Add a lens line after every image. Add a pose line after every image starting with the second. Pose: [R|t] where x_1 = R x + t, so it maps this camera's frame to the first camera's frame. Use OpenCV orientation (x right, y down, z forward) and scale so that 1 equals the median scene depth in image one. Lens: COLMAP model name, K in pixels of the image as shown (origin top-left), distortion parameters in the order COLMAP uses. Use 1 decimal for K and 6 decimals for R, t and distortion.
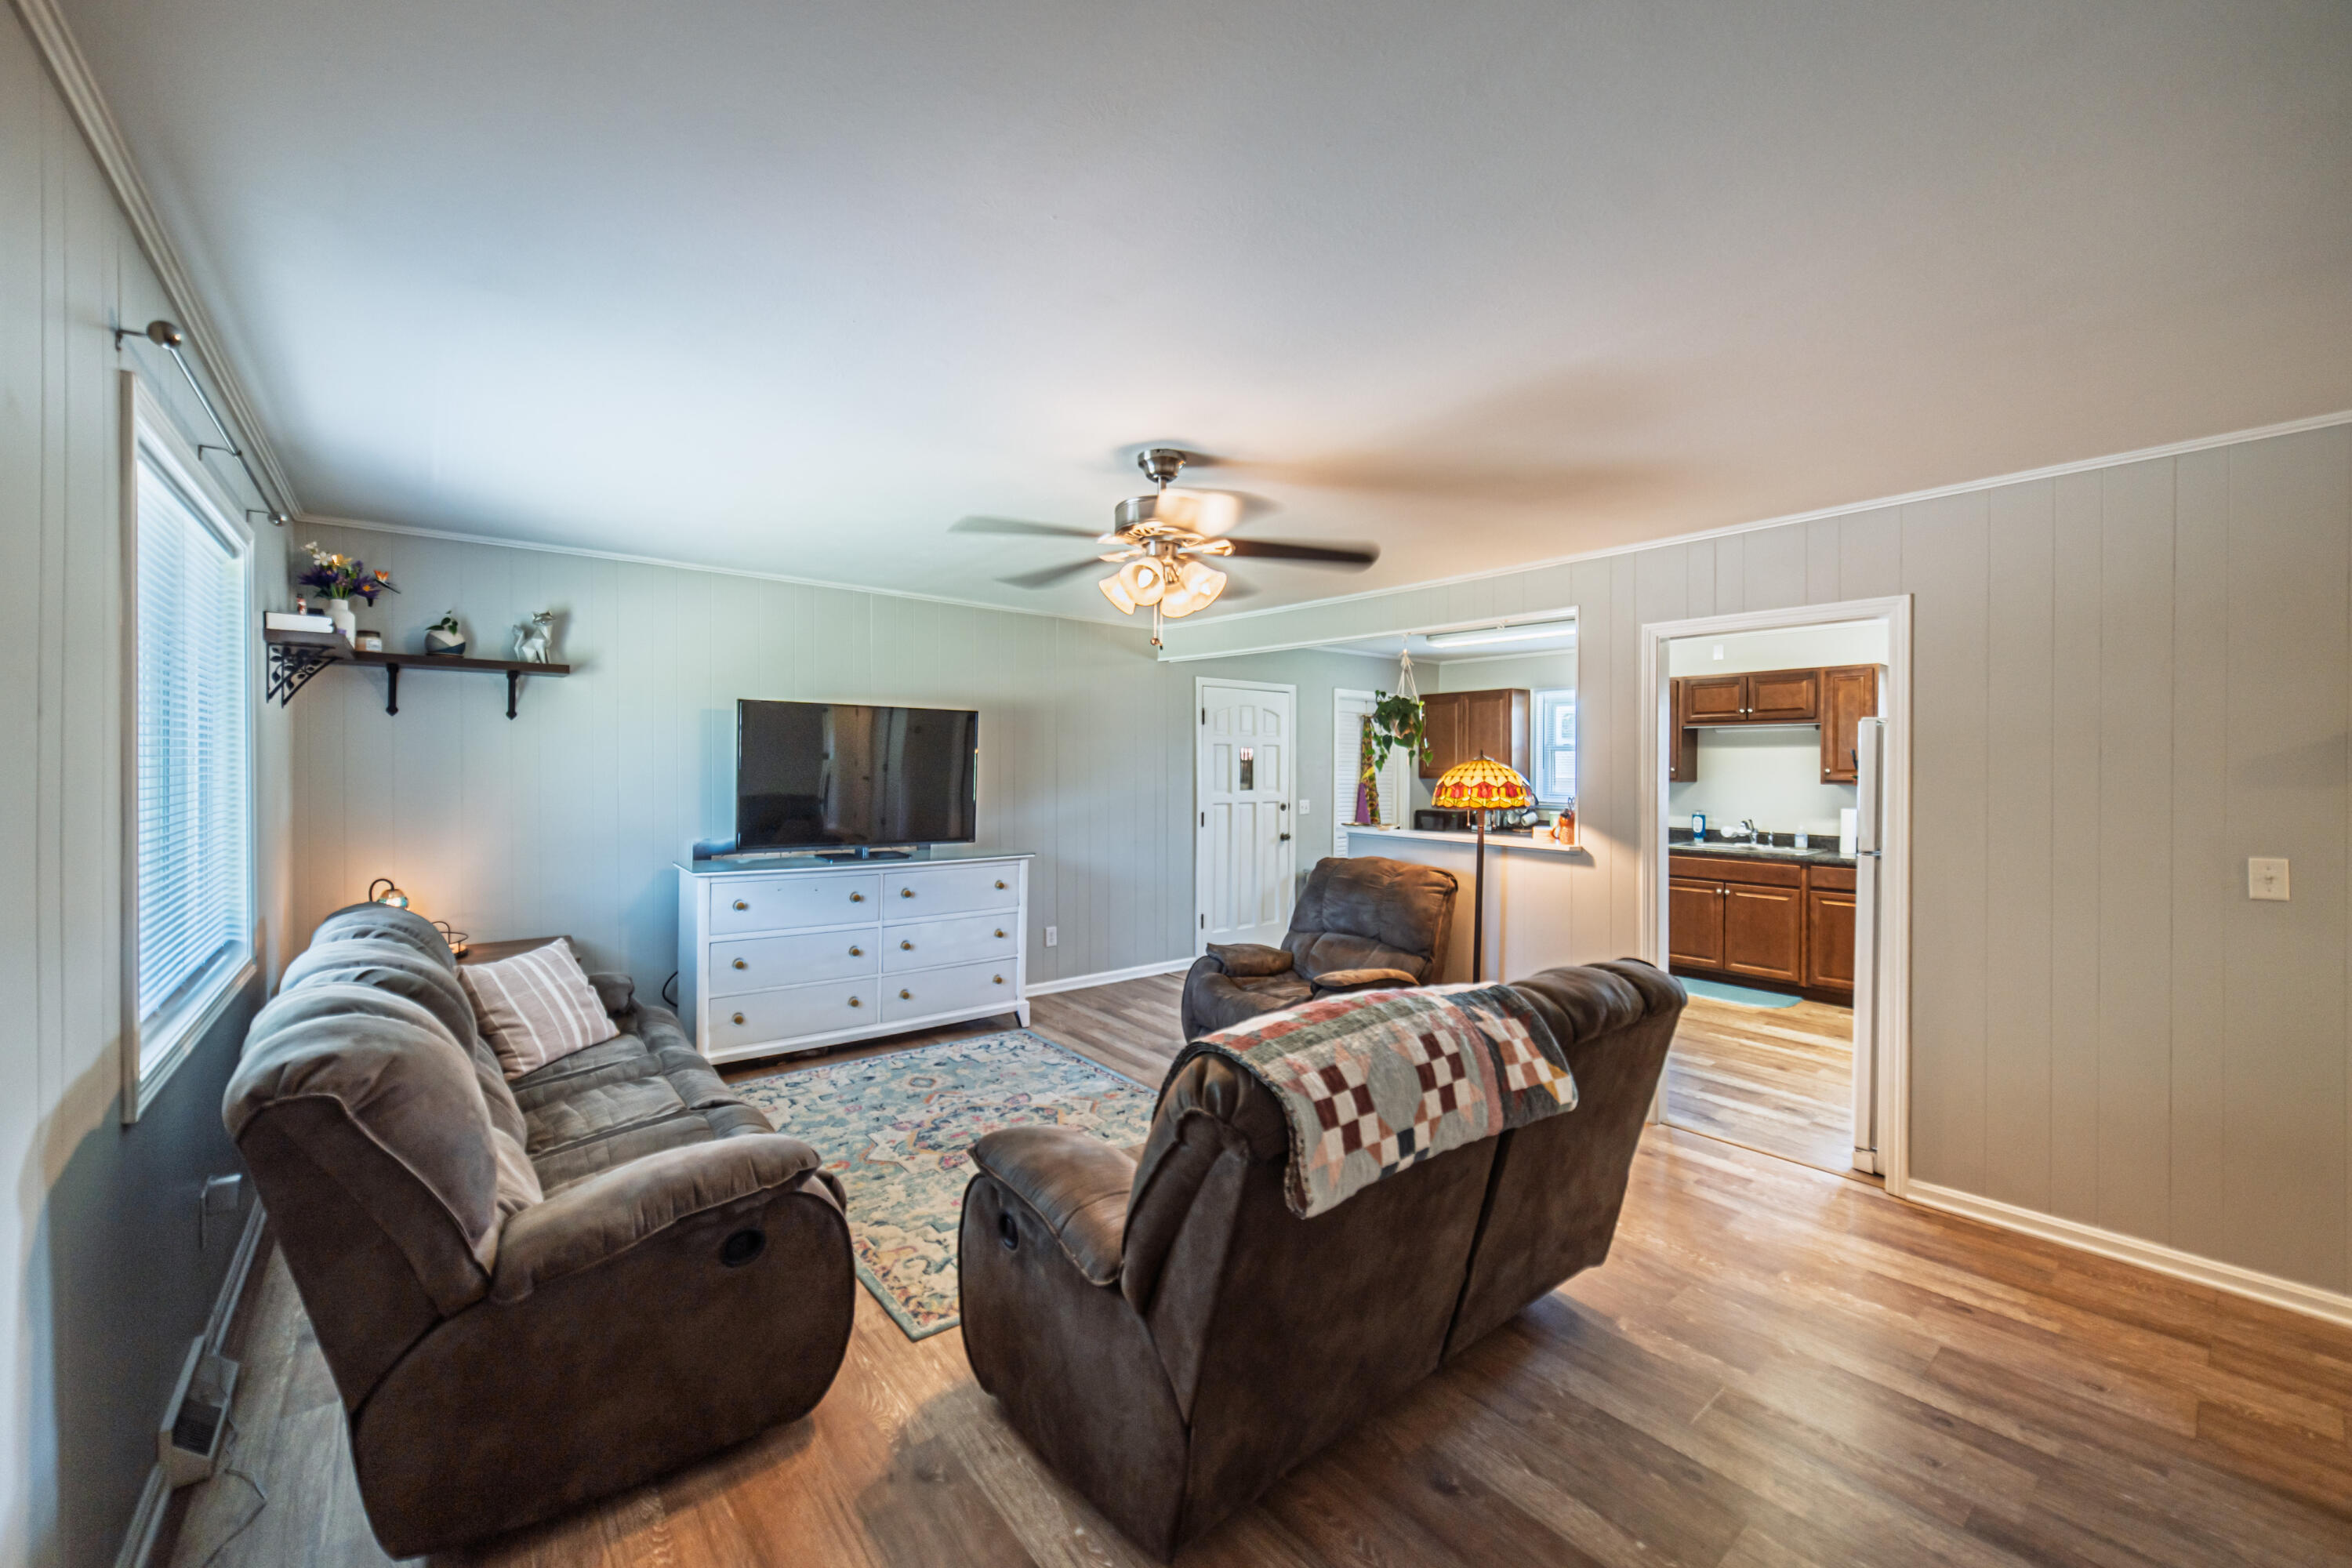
lens RADIAL K [[906.9, 0, 1174.1], [0, 906.9, 768.7], [0, 0, 1]] dist [-0.002998, -0.000012]
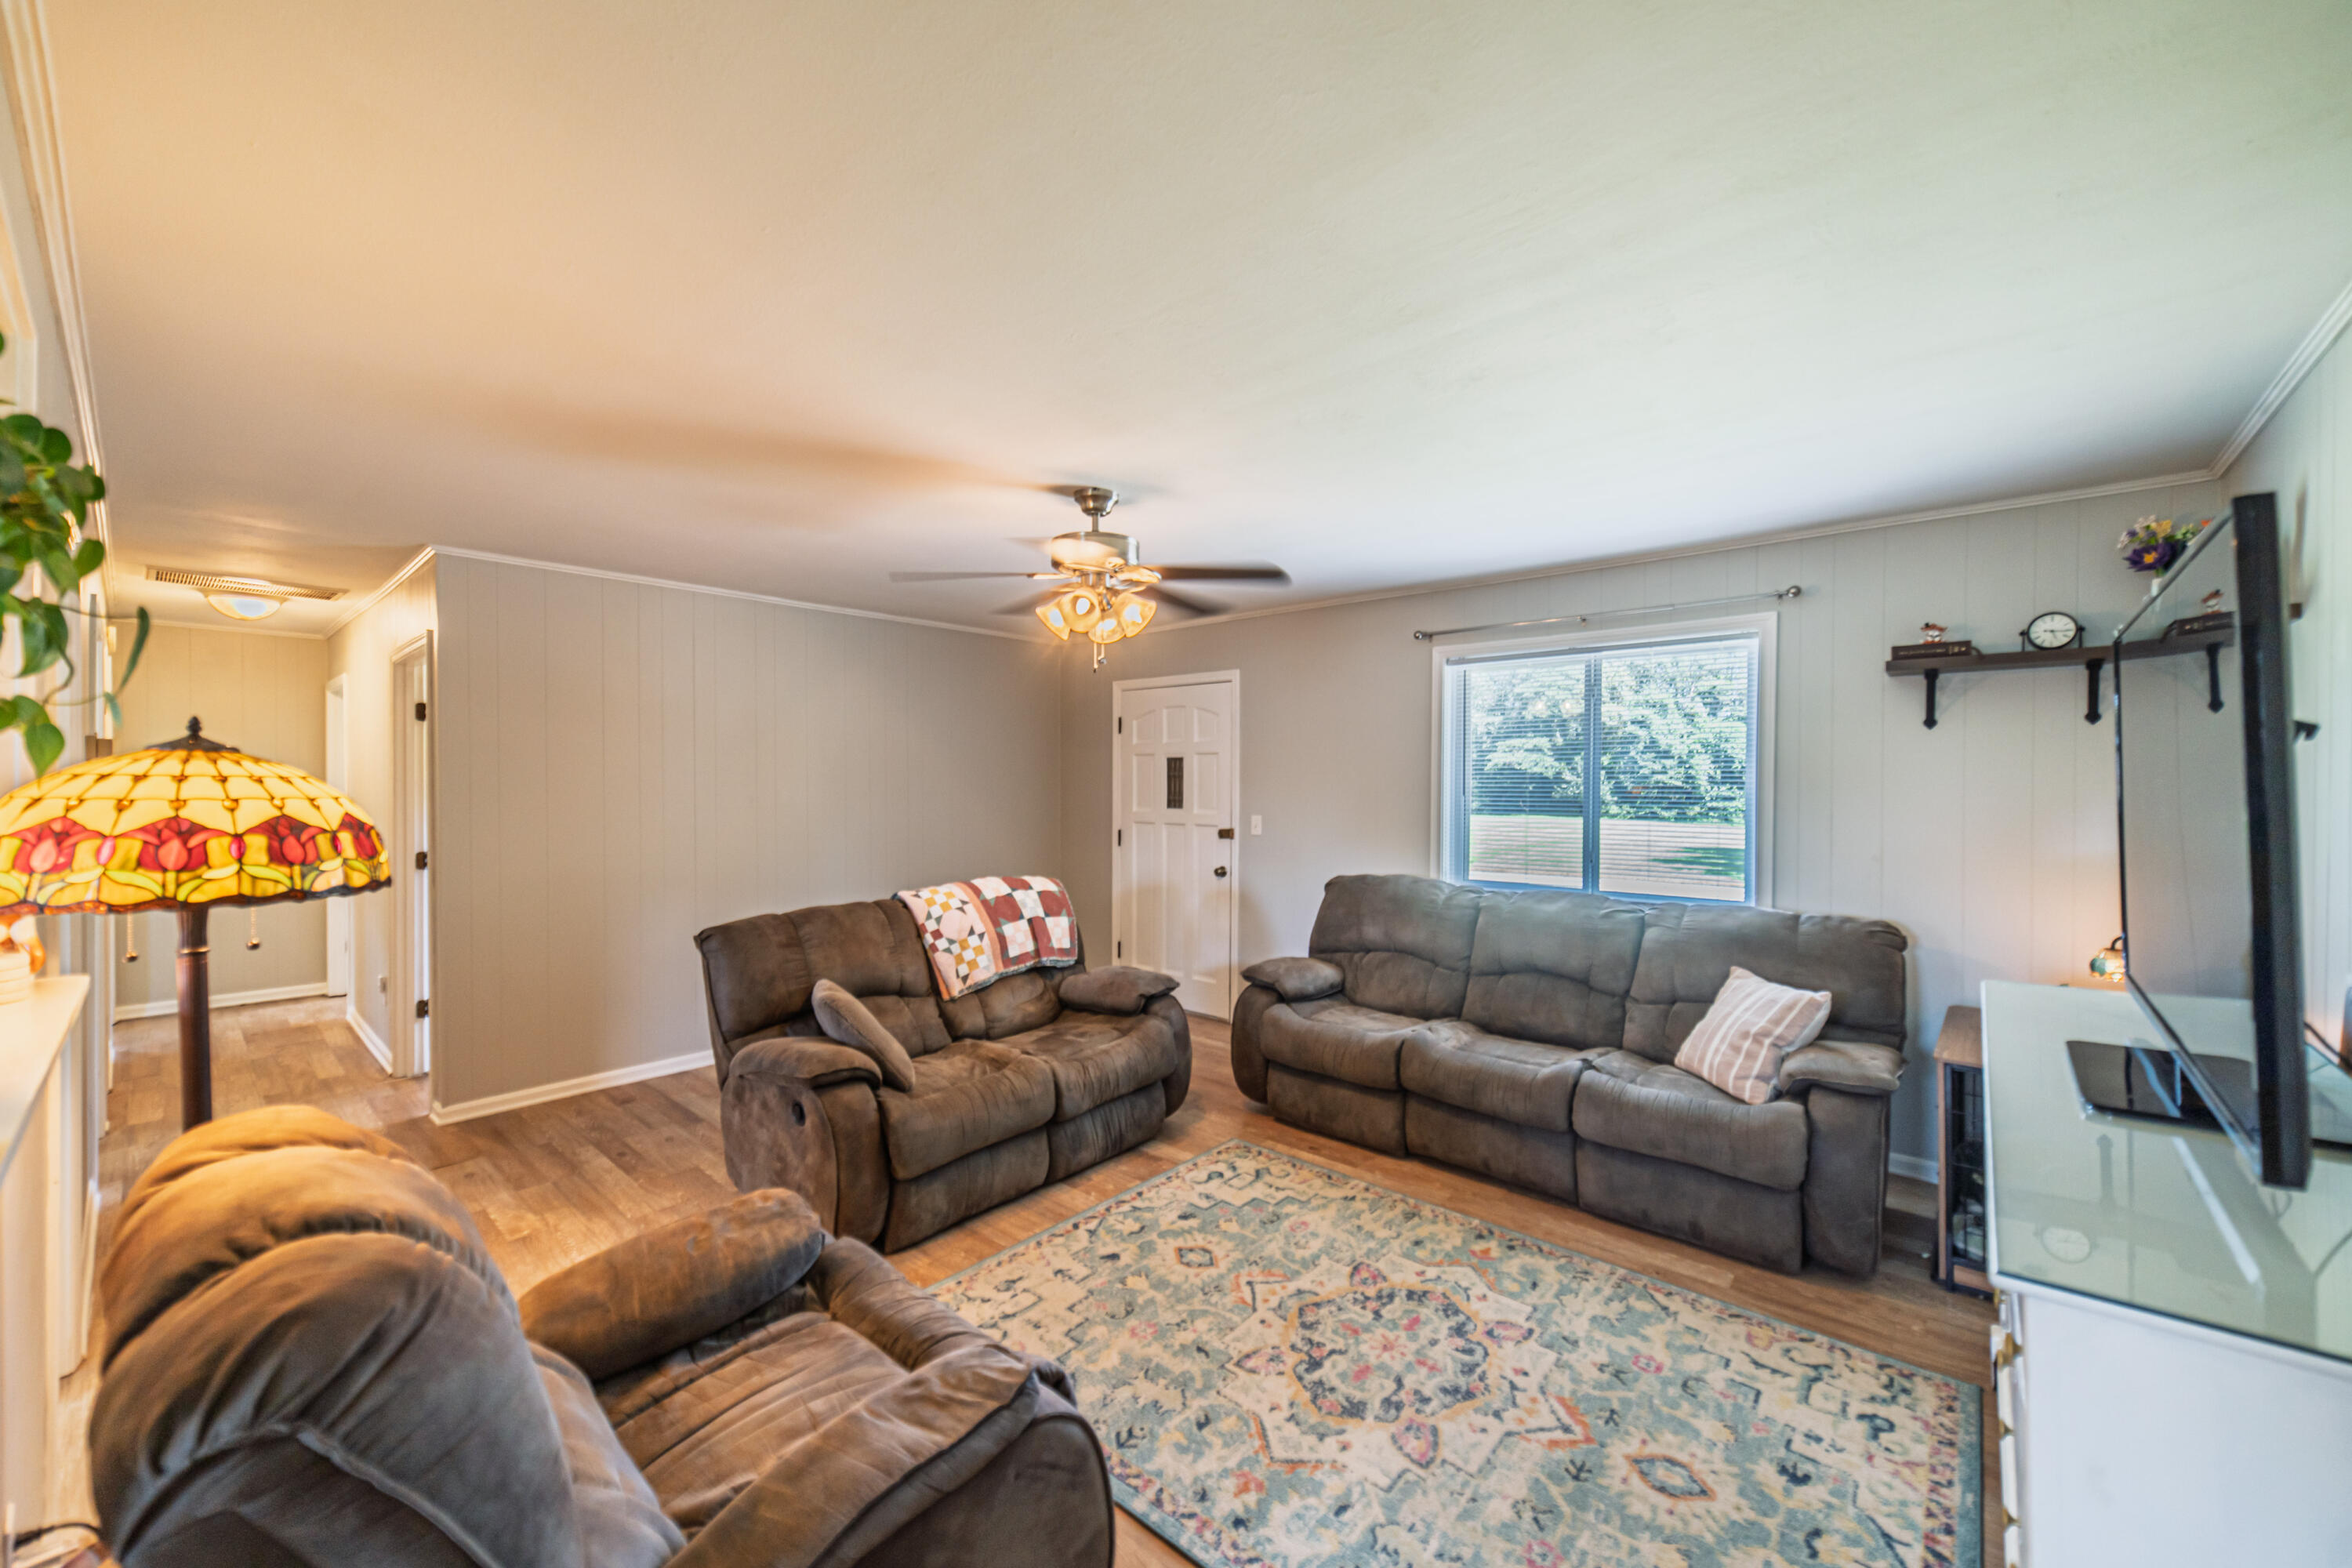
lens RADIAL K [[906.0, 0, 1173.2], [0, 906.0, 790.4], [0, 0, 1]] dist [-0.002084, 0.000089]
pose [[-0.987792, -0.007904, -0.155580, 0.043510], [-0.008854, 0.999946, 0.005417, 0.000607], [0.155528, 0.006728, -0.987808, 1.442469]]
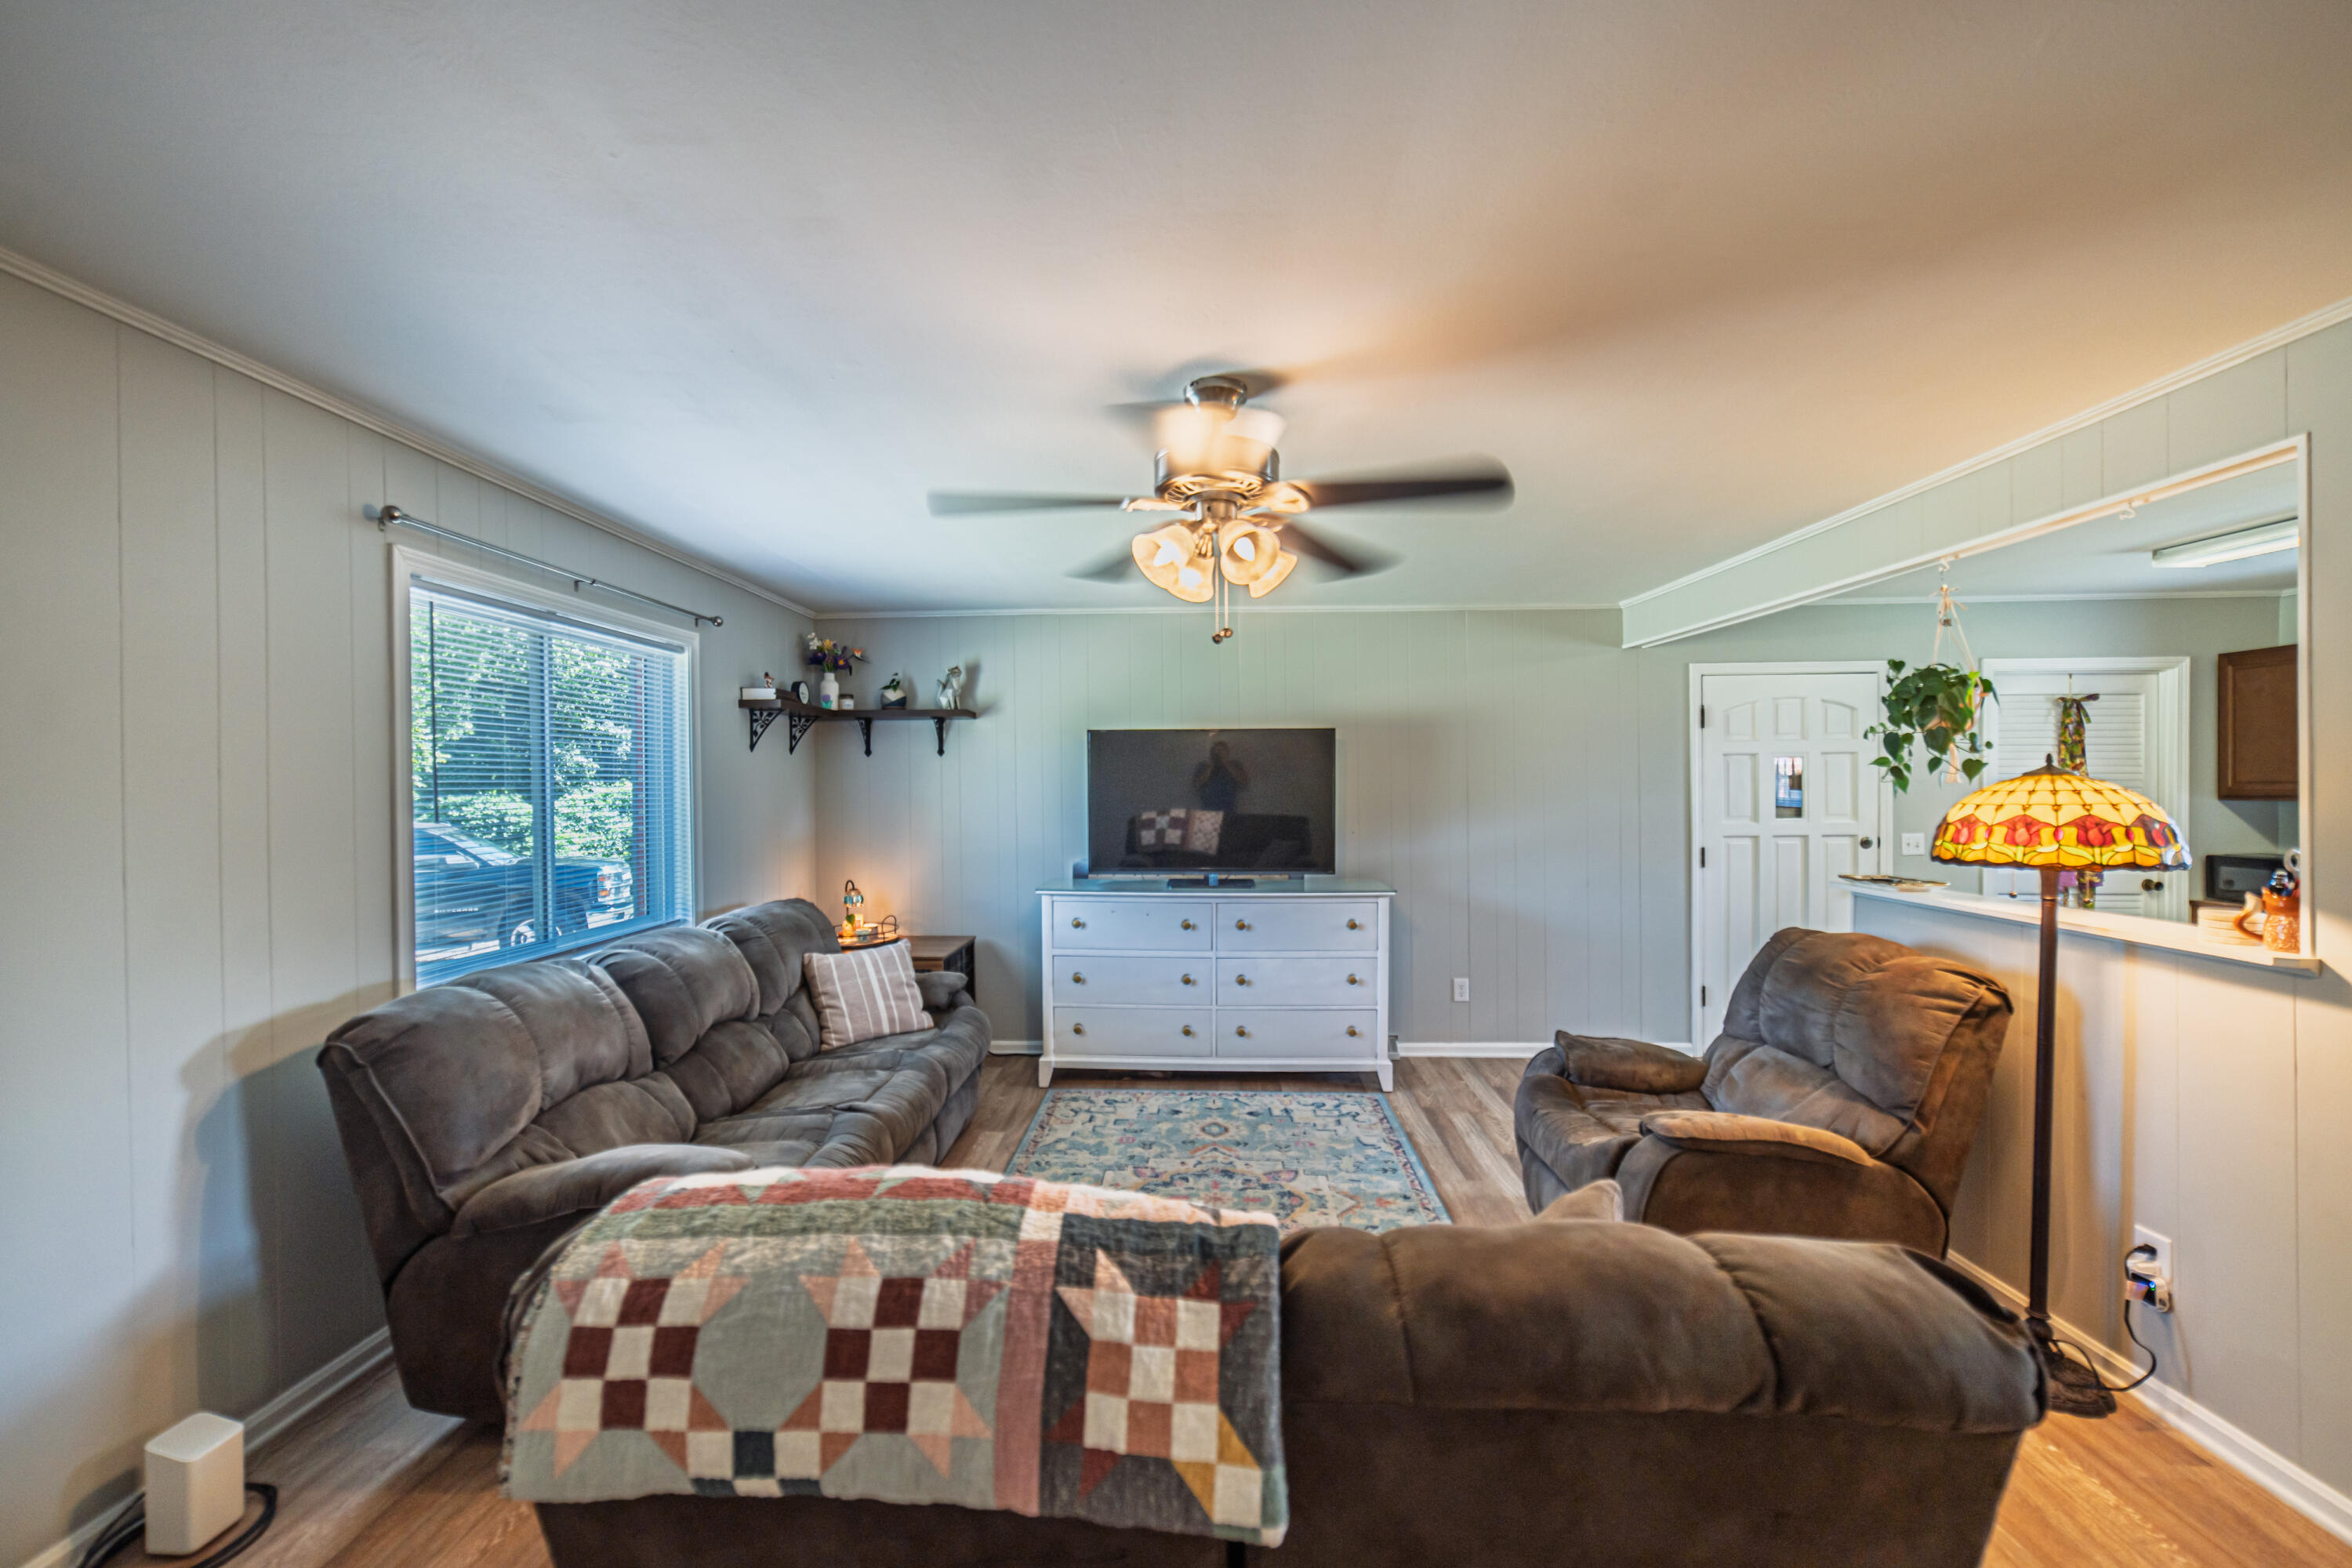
lens RADIAL K [[906.0, 0, 1173.2], [0, 906.0, 790.4], [0, 0, 1]] dist [-0.002084, 0.000089]
pose [[0.752823, -0.007247, -0.658183, 0.316601], [0.009916, 0.999951, 0.000332, -0.005307], [0.658148, -0.006776, 0.752858, 0.276120]]
